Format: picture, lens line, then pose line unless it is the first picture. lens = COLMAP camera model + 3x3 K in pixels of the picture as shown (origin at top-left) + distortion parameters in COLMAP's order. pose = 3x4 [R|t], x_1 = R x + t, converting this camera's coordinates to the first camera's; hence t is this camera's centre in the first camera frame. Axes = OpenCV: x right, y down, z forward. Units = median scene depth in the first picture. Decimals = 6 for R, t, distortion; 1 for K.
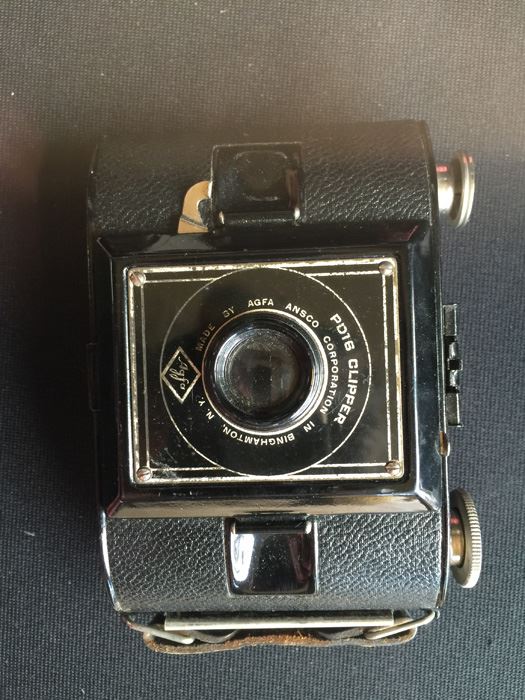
lens RADIAL K [[598.3, 0, 262.5], [0, 598.3, 350.0], [0, 0, 1]] dist [0.074639, -0.112067]
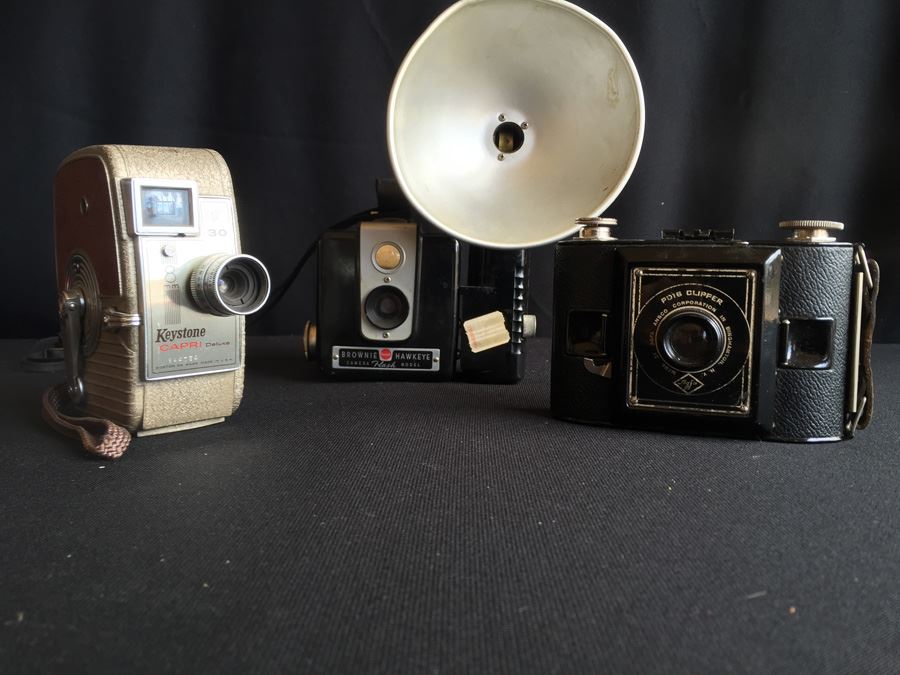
lens RADIAL K [[787.7, 0, 448.7], [0, 787.7, 325.6], [0, 0, 1]] dist [0.104671, -0.180436]
pose [[0.071463, -0.997094, -0.026402, 0.058734], [0.943103, 0.076163, -0.323659, 0.125299], [0.324729, -0.001770, 0.945805, -1.610883]]
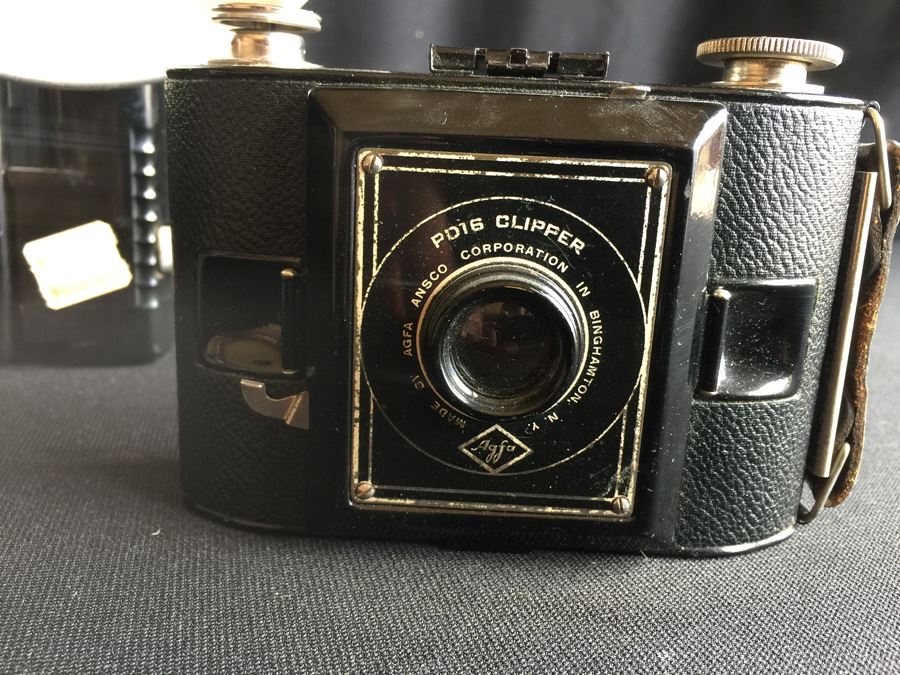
lens RADIAL K [[769.2, 0, 449.7], [0, 769.2, 331.9], [0, 0, 1]] dist [0.074639, -0.112067]
pose [[0.082747, -0.978603, -0.188388, 0.187888], [0.996238, 0.086115, -0.009749, -0.019238], [0.025763, -0.186872, 0.982046, 0.072157]]
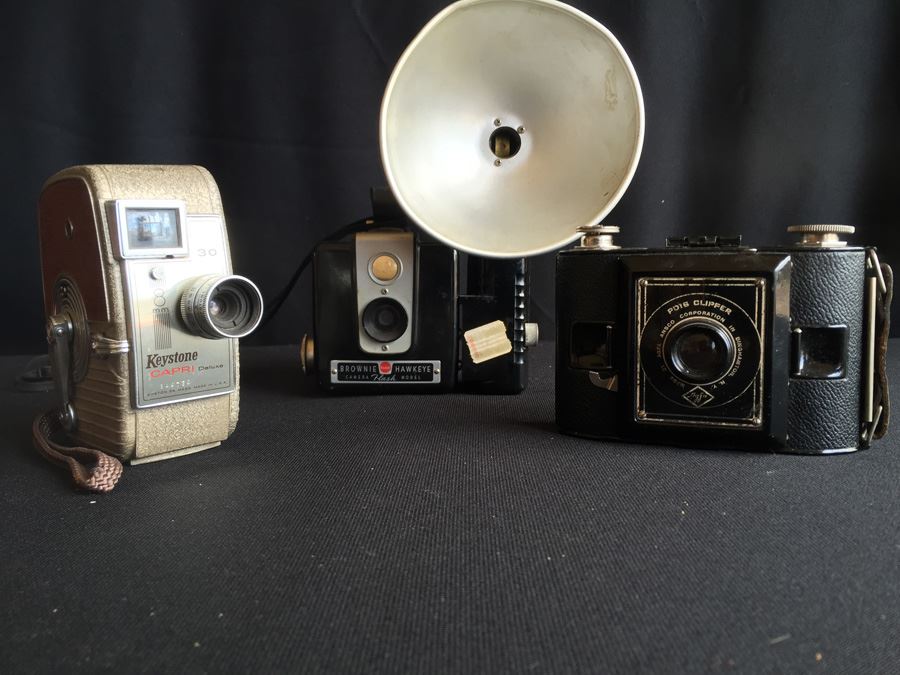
lens RADIAL K [[787.7, 0, 448.7], [0, 787.7, 325.6], [0, 0, 1]] dist [0.104671, -0.180436]
pose [[0.045413, -0.998364, -0.034730, 0.129866], [0.944190, 0.054251, -0.324904, 0.099666], [0.326256, -0.018036, 0.945109, -1.531319]]
